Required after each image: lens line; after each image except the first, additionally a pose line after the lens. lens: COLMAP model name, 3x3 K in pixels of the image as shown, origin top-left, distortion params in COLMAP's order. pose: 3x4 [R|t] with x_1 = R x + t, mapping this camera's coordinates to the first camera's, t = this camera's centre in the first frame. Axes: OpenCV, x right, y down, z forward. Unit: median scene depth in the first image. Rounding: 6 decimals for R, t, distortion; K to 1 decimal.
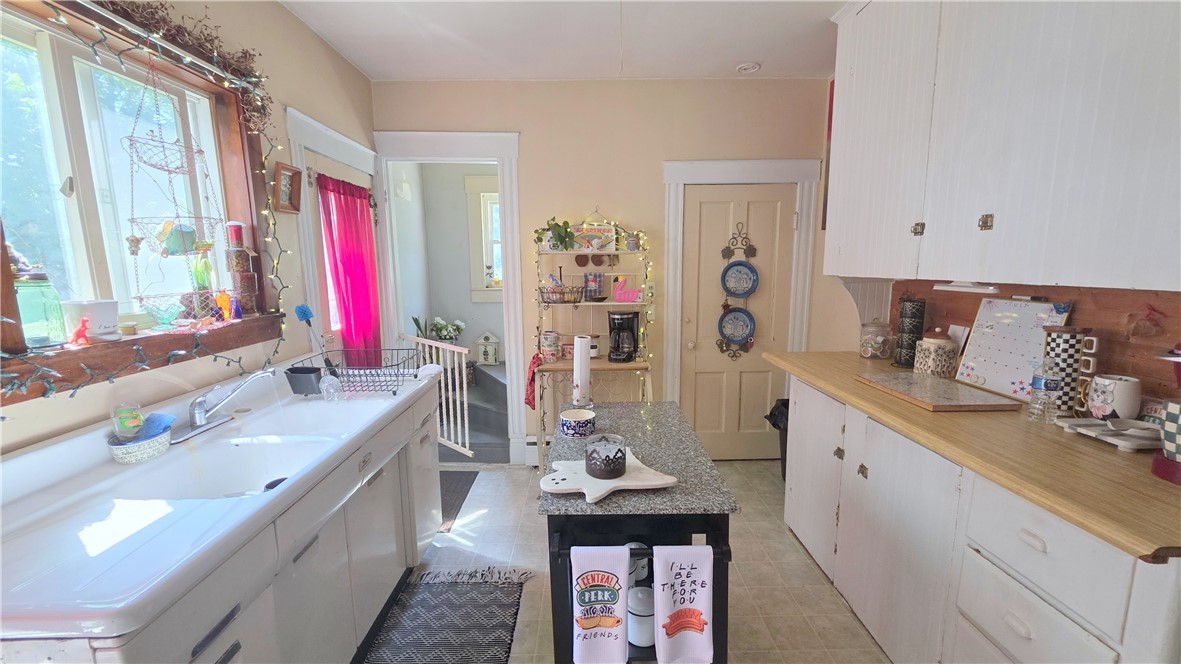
lens RADIAL K [[457.3, 0, 590.5], [0, 457.3, 332.0], [0, 0, 1]] dist [0.001444, 0.000075]
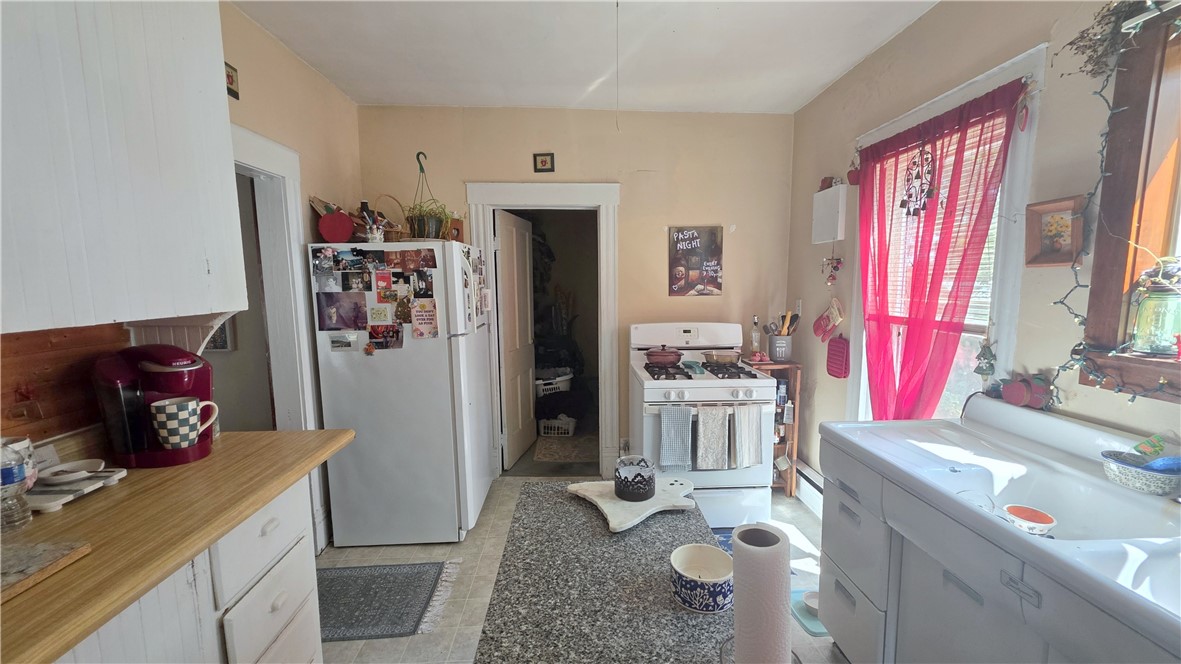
lens RADIAL K [[457.3, 0, 590.5], [0, 457.3, 332.0], [0, 0, 1]] dist [0.001444, 0.000075]
pose [[-0.999401, 0.021007, -0.027501, 0.153161], [0.012966, 0.964101, 0.265217, -0.307238], [0.032086, 0.264702, -0.963796, 1.903357]]
